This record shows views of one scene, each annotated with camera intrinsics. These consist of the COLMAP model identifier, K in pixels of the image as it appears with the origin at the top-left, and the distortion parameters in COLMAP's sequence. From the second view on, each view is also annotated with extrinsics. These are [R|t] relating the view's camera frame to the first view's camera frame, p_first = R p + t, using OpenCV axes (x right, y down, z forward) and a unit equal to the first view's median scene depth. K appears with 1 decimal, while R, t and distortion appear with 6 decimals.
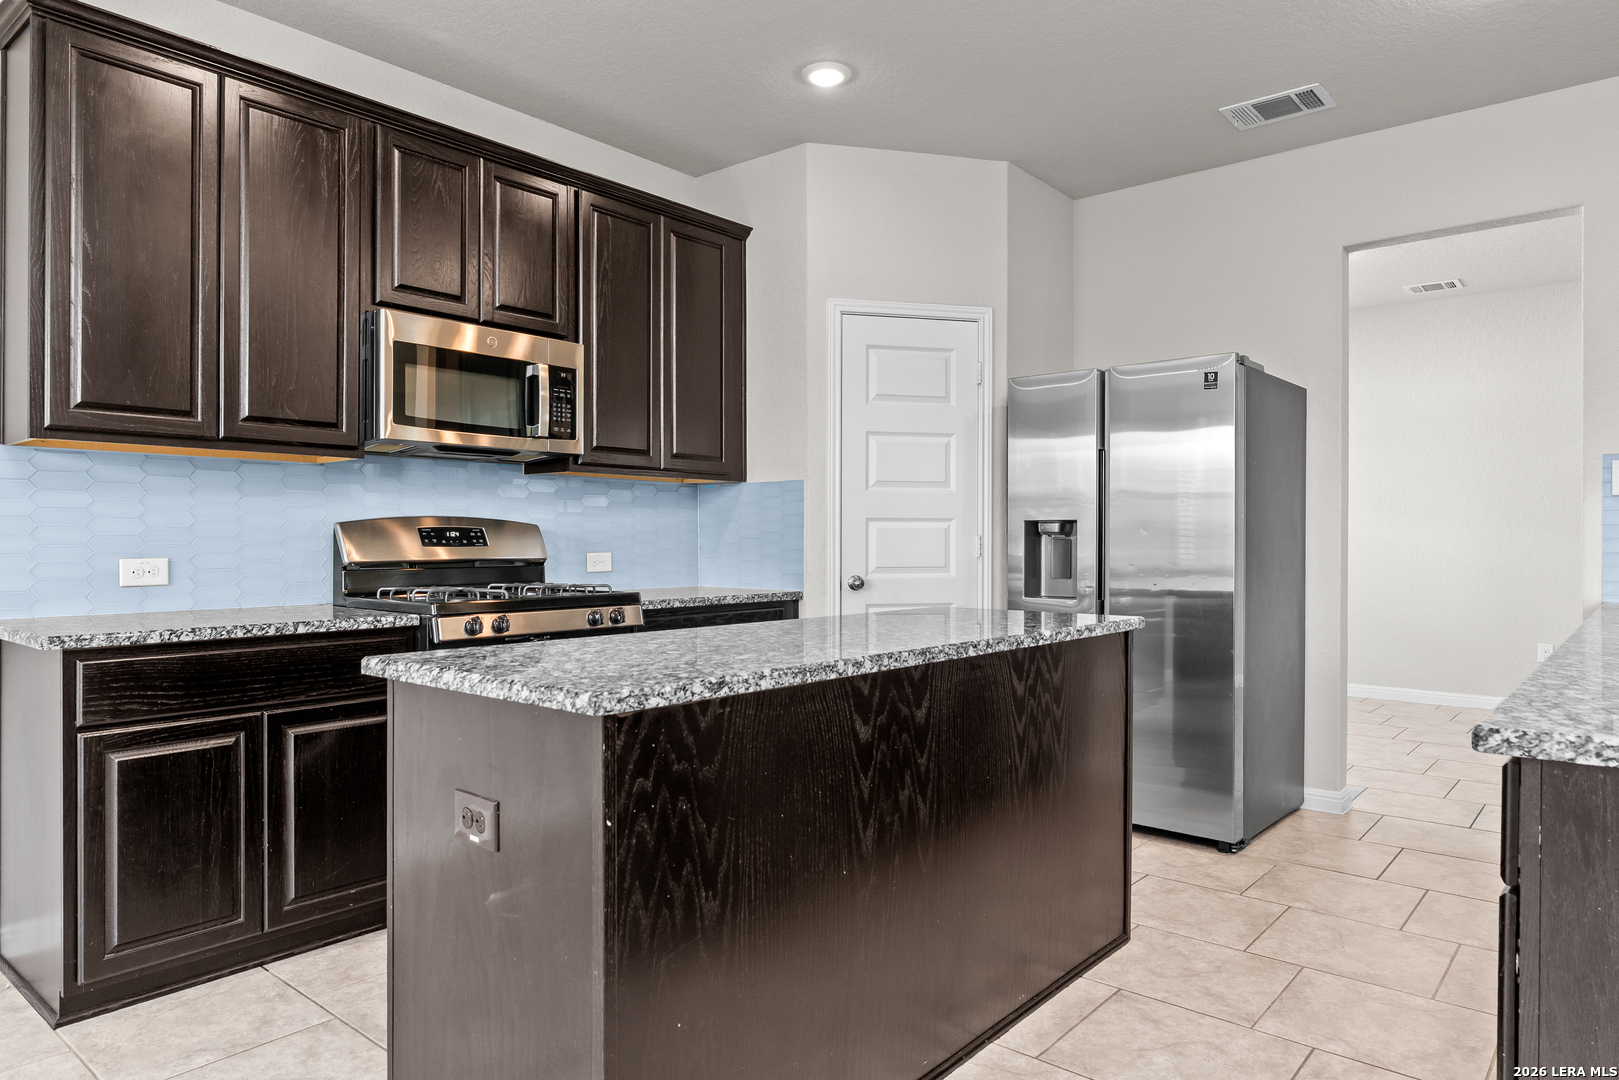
lens RADIAL K [[1013.4, 0, 801.4], [0, 1013.4, 538.2], [0, 0, 1]] dist [-0.000783, -0.002100]
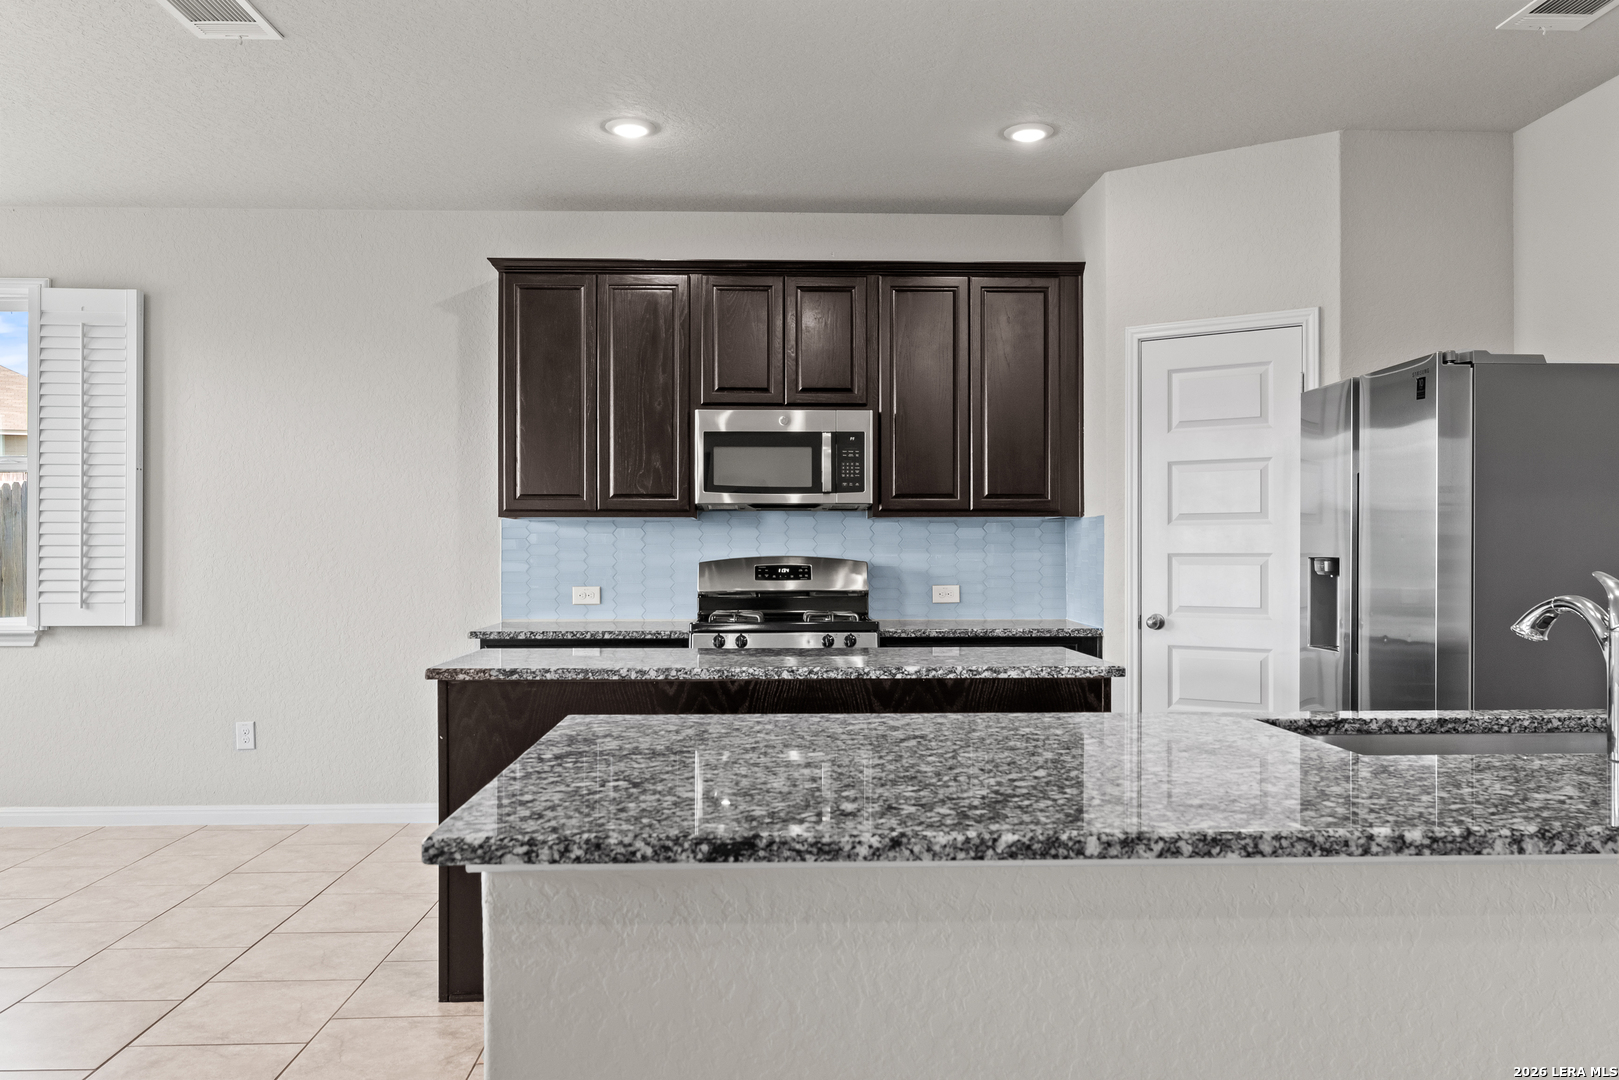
lens RADIAL K [[1223.2, 0, 797.4], [0, 1223.2, 550.7], [0, 0, 1]] dist [-0.000616, -0.000447]
pose [[0.679650, -0.002825, -0.733531, 0.795272], [0.003413, 0.999994, -0.000689, -0.027727], [0.733529, -0.002035, 0.679655, -0.032700]]
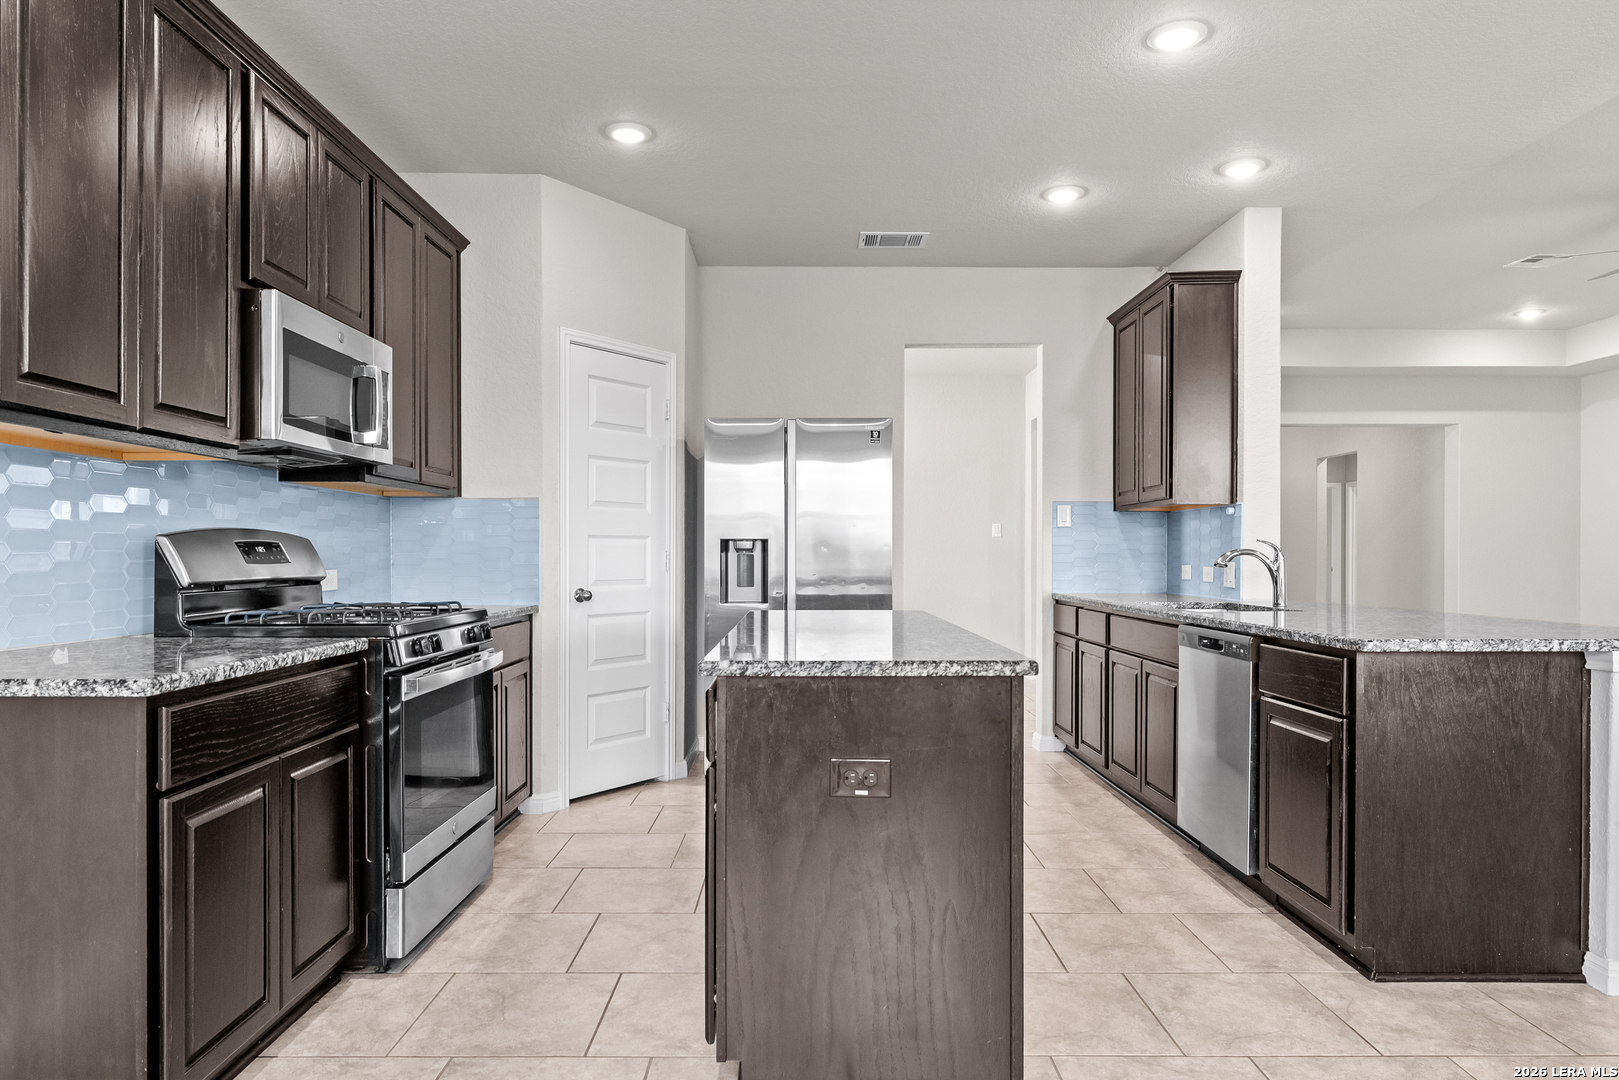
lens RADIAL K [[1013.4, 0, 801.2], [0, 1013.4, 550.6], [0, 0, 1]] dist [-0.000783, -0.002100]
pose [[0.757838, 0.002064, 0.652439, -0.558168], [-0.000600, 0.999997, -0.002467, -0.000914], [-0.652442, 0.001478, 0.757837, 0.041847]]
